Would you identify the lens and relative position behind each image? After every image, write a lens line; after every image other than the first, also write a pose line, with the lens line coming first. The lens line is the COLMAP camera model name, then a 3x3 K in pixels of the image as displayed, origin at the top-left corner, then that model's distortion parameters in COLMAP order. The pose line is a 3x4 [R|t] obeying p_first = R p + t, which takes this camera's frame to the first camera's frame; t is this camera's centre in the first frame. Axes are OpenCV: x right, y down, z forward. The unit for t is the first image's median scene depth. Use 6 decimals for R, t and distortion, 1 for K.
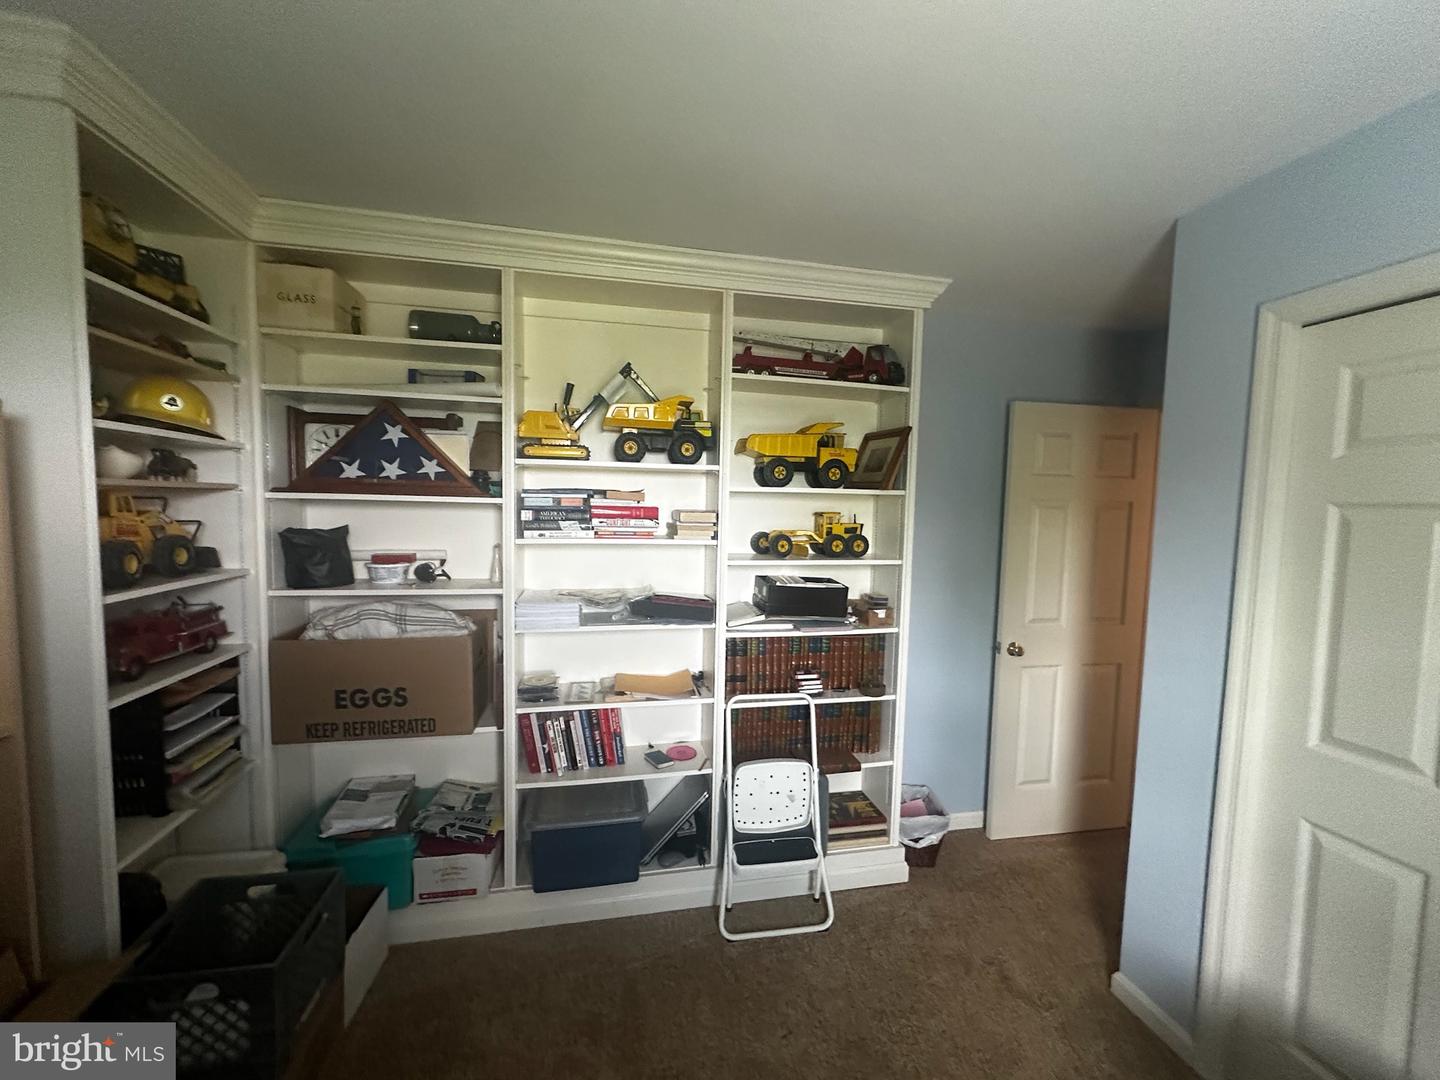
lens RADIAL K [[574.9, 0, 721.8], [0, 574.9, 538.2], [0, 0, 1]] dist [-0.000583, -0.000066]
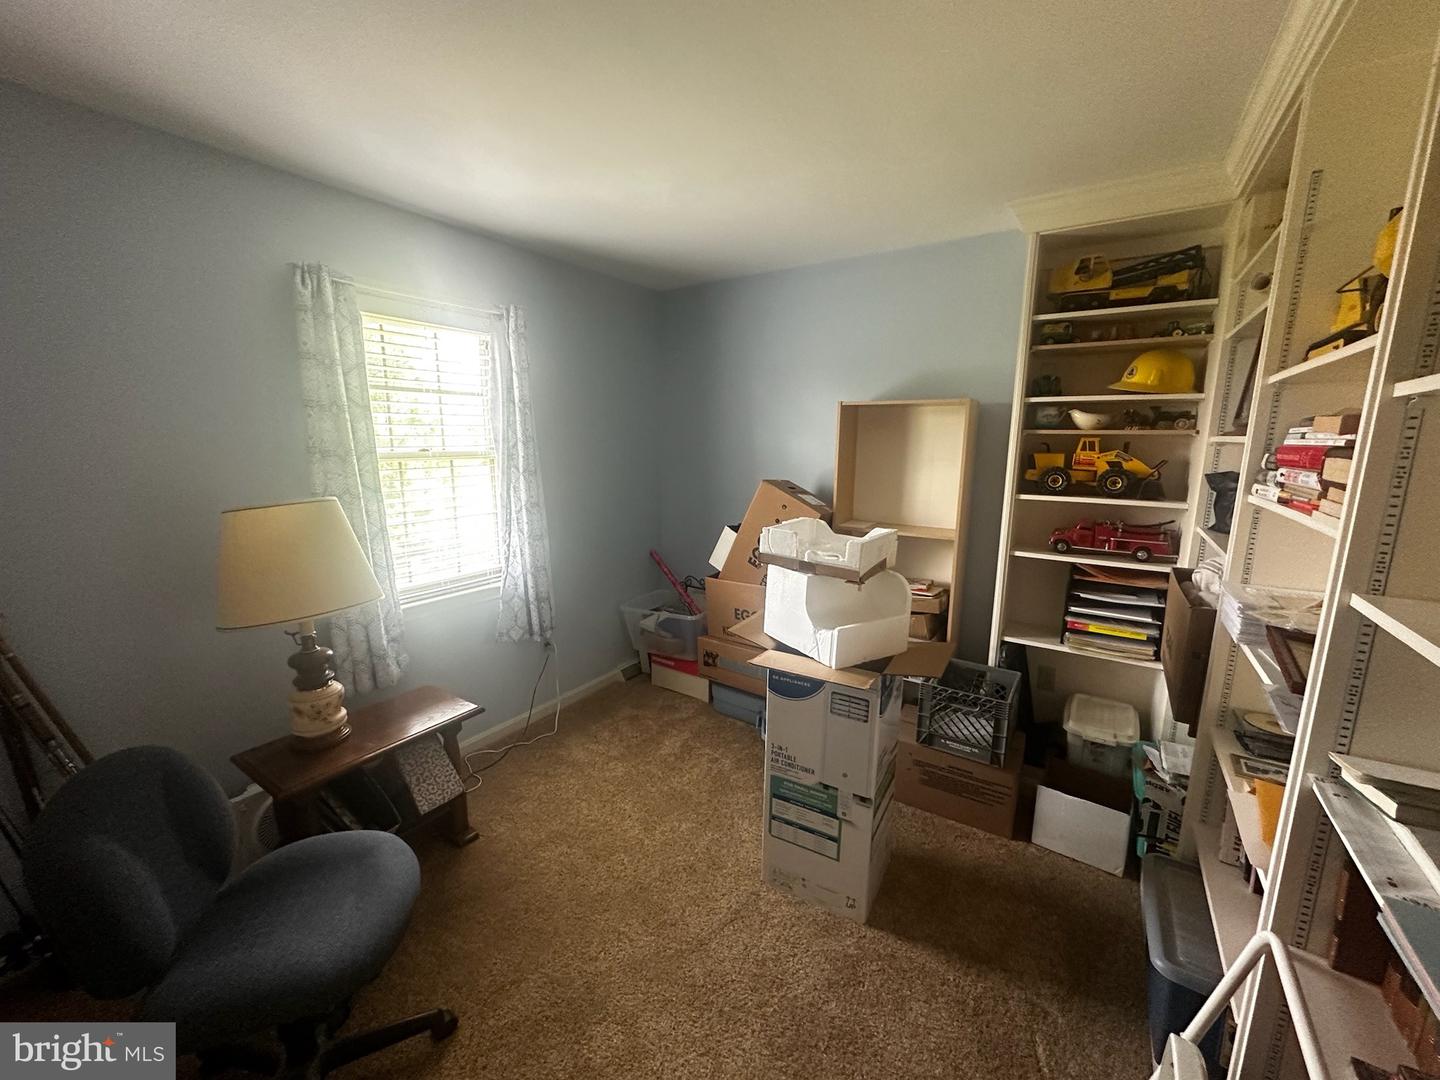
lens RADIAL K [[574.9, 0, 722.5], [0, 574.9, 543.9], [0, 0, 1]] dist [-0.000583, -0.000066]
pose [[-0.703976, 0.103144, -0.702694, 0.802280], [-0.075950, 0.972791, 0.218880, -0.064471], [0.706151, 0.207456, -0.676988, 1.389313]]
